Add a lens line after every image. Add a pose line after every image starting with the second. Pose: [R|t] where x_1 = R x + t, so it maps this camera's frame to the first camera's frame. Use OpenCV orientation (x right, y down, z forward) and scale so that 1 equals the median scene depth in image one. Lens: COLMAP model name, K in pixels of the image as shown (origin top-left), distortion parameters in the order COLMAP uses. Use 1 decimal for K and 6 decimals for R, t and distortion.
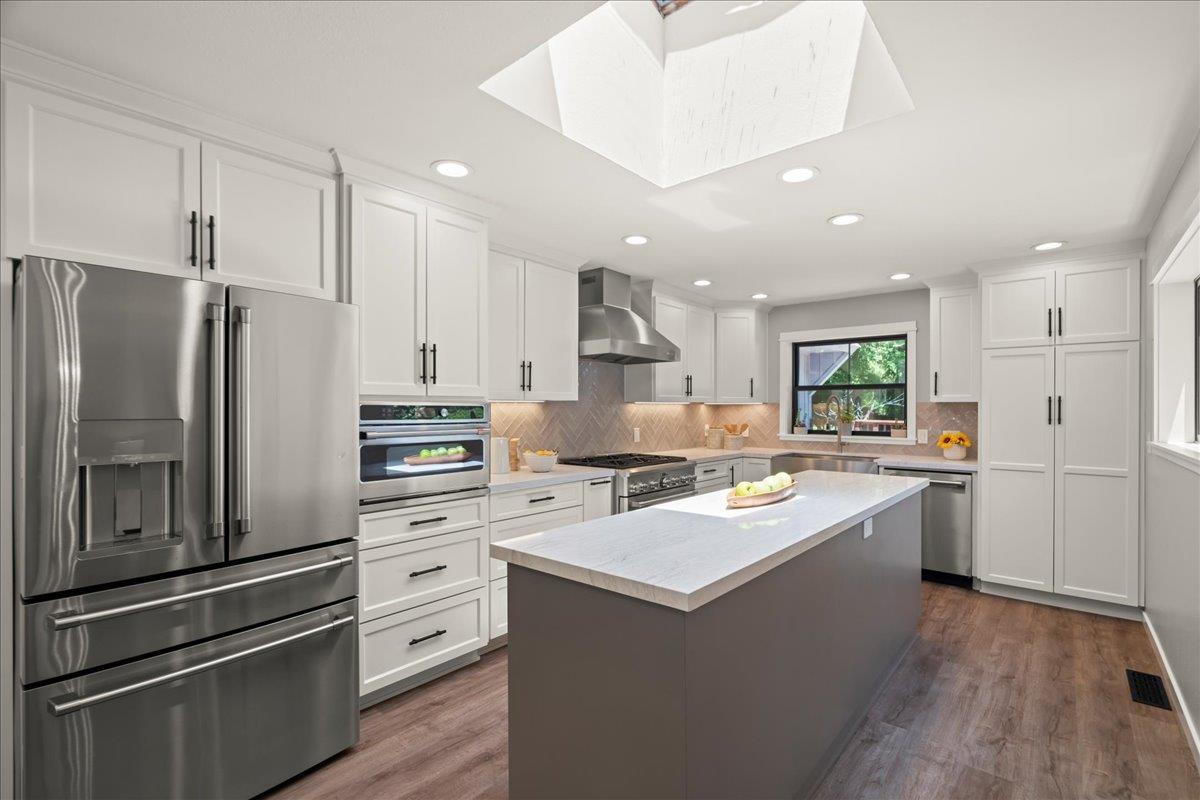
lens RADIAL K [[543.0, 0, 606.7], [0, 543.0, 408.7], [0, 0, 1]] dist [-0.017236, 0.012220]
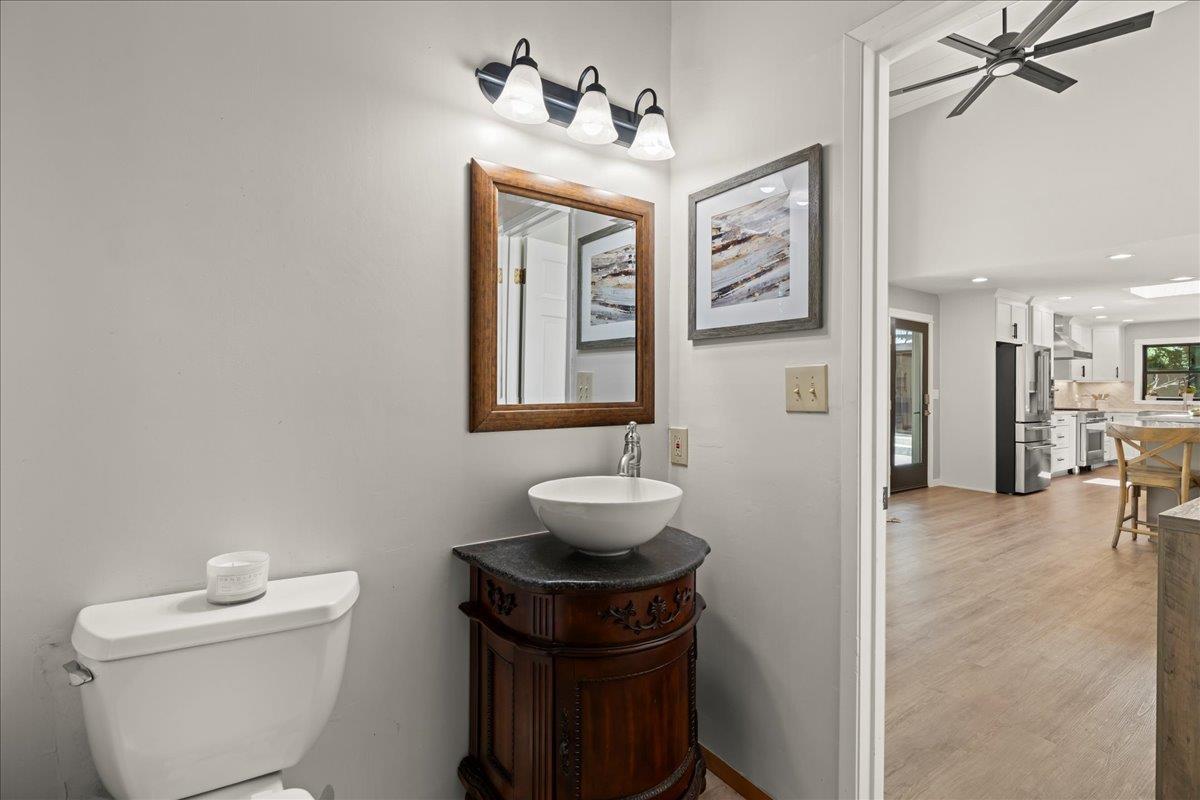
lens RADIAL K [[536.6, 0, 606.9], [0, 536.6, 383.3], [0, 0, 1]] dist [-0.015897, 0.004712]
pose [[0.961786, 0.008057, -0.273683, -0.931937], [-0.011136, 0.999891, -0.009699, 0.033641], [0.273575, 0.012376, 0.961771, -1.190226]]
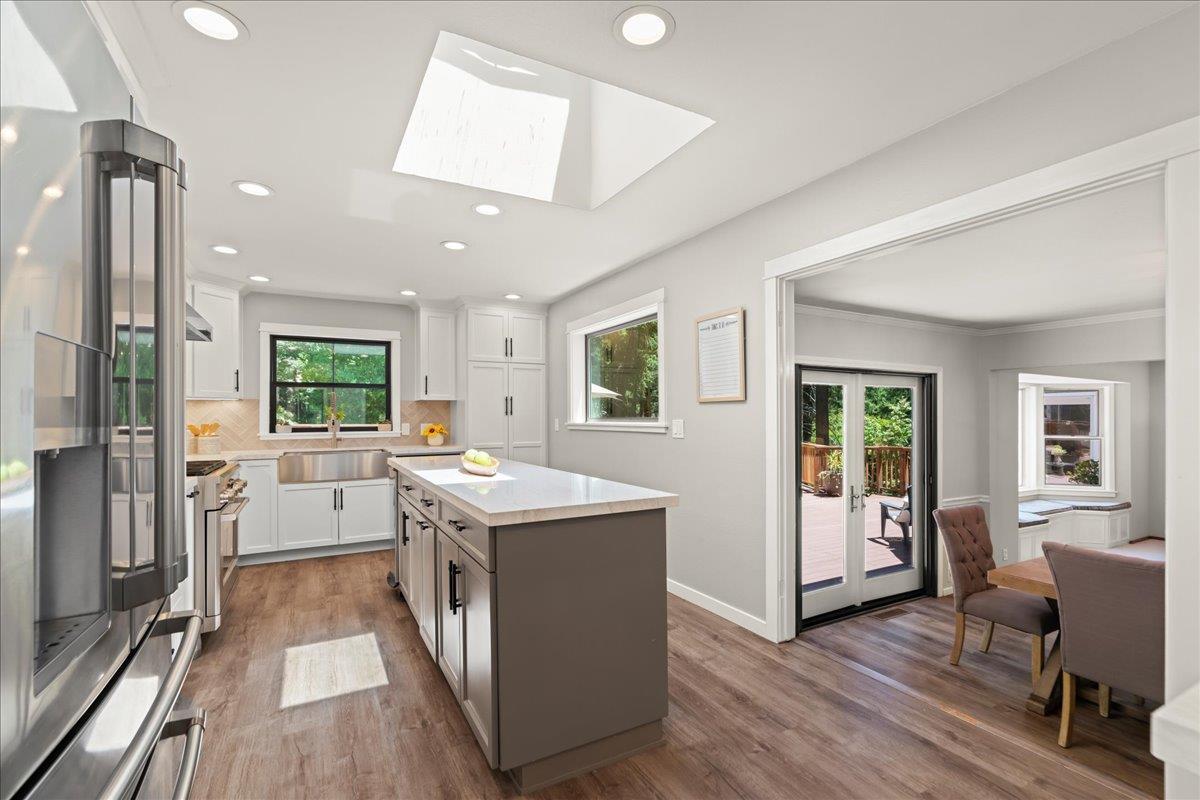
lens RADIAL K [[543.0, 0, 606.7], [0, 543.0, 408.7], [0, 0, 1]] dist [-0.017236, 0.012220]
pose [[0.356448, 0.011227, 0.934248, -0.370727], [0.007383, 0.999863, -0.014832, 0.026968], [-0.934286, 0.012184, 0.356316, 0.160901]]
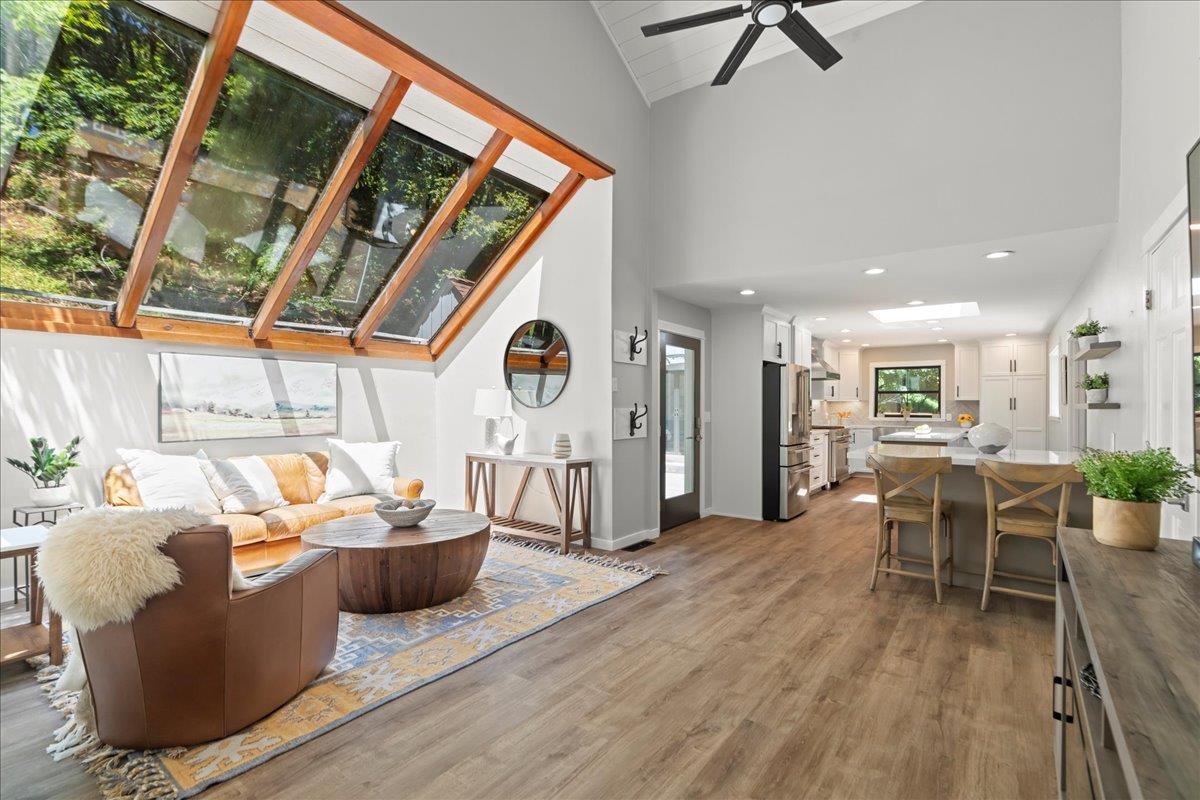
lens RADIAL K [[543.0, 0, 606.7], [0, 543.0, 408.7], [0, 0, 1]] dist [-0.017236, 0.012220]
pose [[0.997535, 0.002583, 0.070122, -0.827161], [-0.002796, 0.999992, 0.002931, 0.016960], [-0.070113, -0.003120, 0.997534, -0.918078]]
